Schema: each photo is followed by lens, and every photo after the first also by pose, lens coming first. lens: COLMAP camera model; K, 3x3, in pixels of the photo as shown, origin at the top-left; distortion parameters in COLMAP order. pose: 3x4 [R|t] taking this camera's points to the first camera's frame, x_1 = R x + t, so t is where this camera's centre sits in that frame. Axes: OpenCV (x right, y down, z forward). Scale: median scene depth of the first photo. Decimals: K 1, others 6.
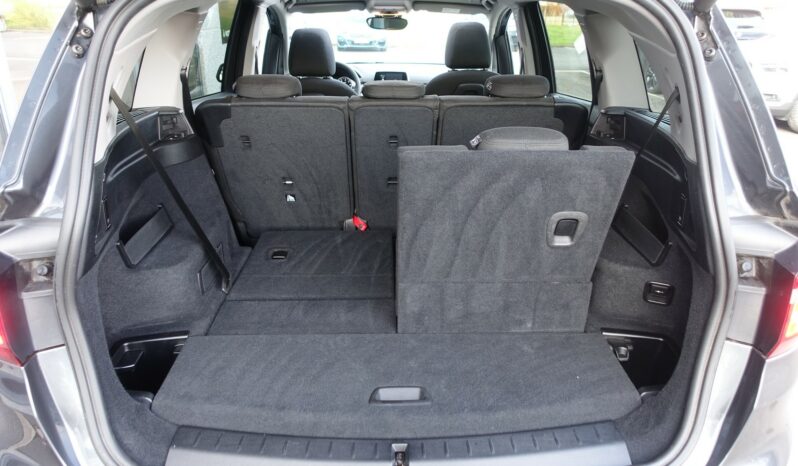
lens RADIAL K [[541.4, 0, 400.0], [0, 541.4, 232.9], [0, 0, 1]] dist [0.003156, -0.002312]
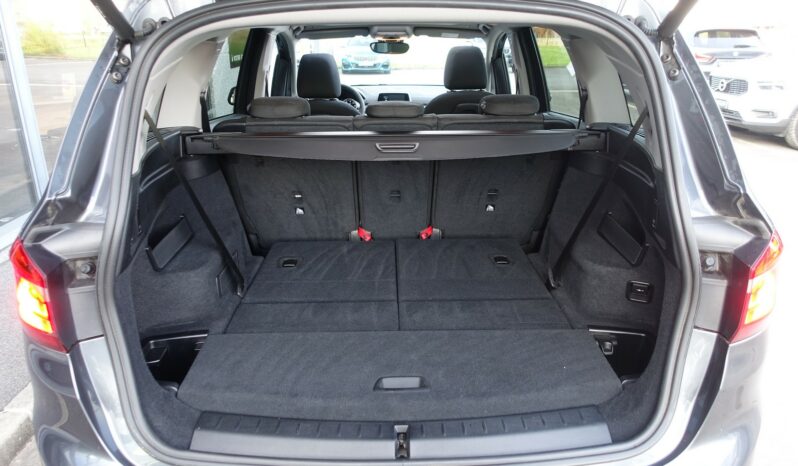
lens RADIAL K [[541.4, 0, 398.0], [0, 541.4, 232.9], [0, 0, 1]] dist [0.003156, -0.002312]
pose [[0.999899, -0.007205, -0.012227, 0.007666], [0.006747, 0.999288, -0.037132, 0.033249], [0.012486, 0.037045, 0.999236, -0.105948]]
